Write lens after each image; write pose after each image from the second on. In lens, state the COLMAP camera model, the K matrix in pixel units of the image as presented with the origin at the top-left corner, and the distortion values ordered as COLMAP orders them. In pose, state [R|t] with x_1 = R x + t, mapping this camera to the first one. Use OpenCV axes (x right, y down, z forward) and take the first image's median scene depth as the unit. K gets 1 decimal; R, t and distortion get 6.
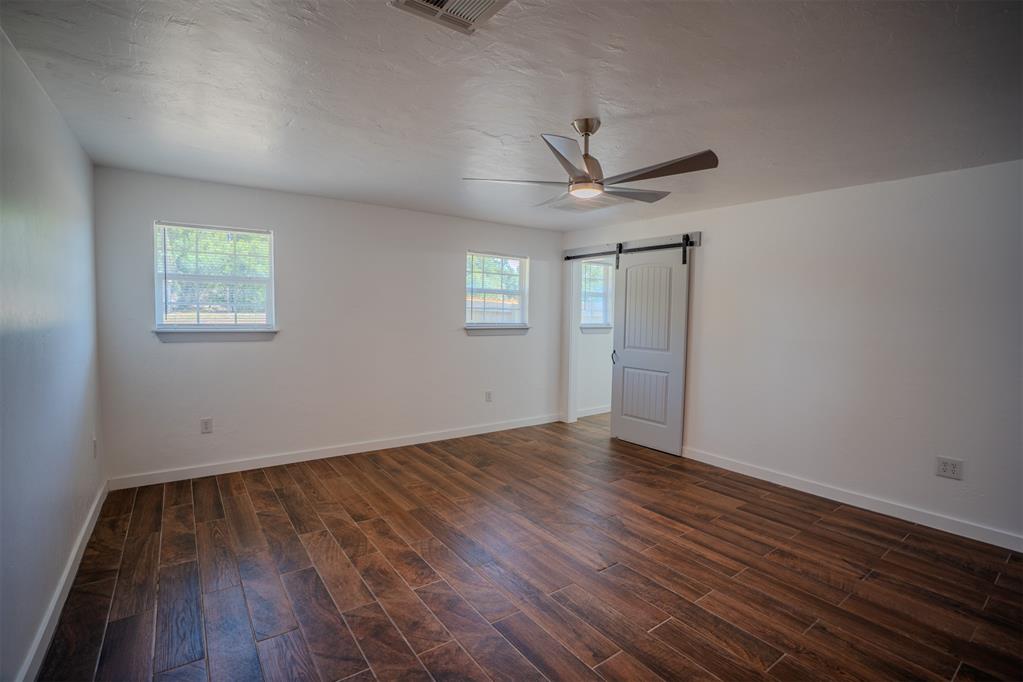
lens RADIAL K [[470.0, 0, 515.6], [0, 470.0, 345.8], [0, 0, 1]] dist [-0.054275, 0.004502]
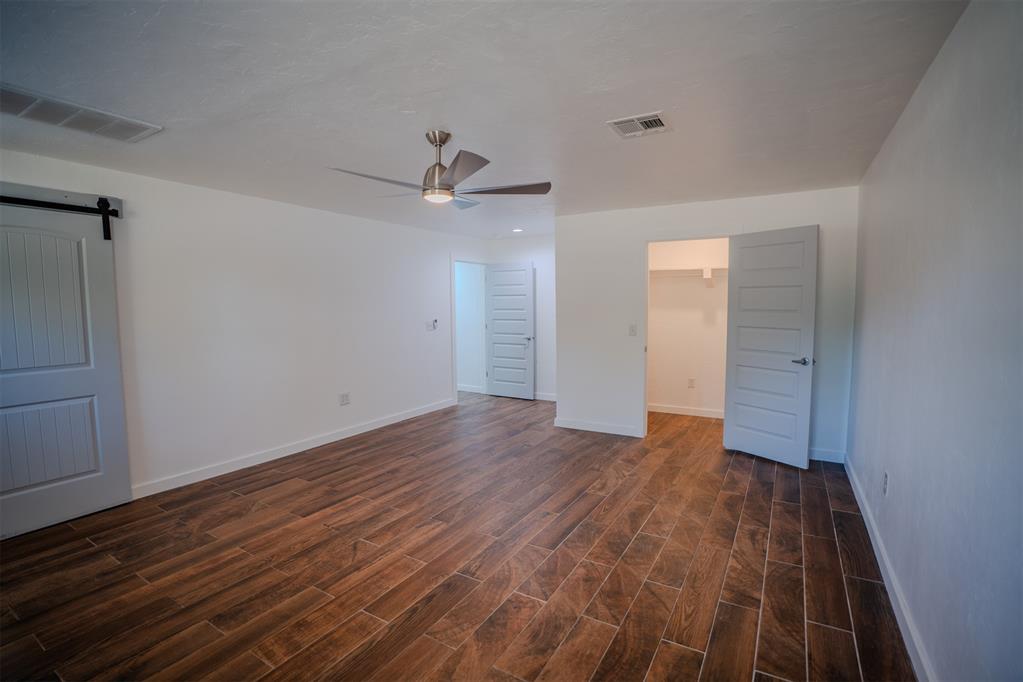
lens RADIAL K [[470.0, 0, 505.7], [0, 470.0, 343.6], [0, 0, 1]] dist [-0.054275, 0.004502]
pose [[-0.376442, -0.087407, 0.922308, -0.719041], [0.066185, 0.990458, 0.120879, -0.081934], [-0.924073, 0.106547, -0.367065, 0.965947]]
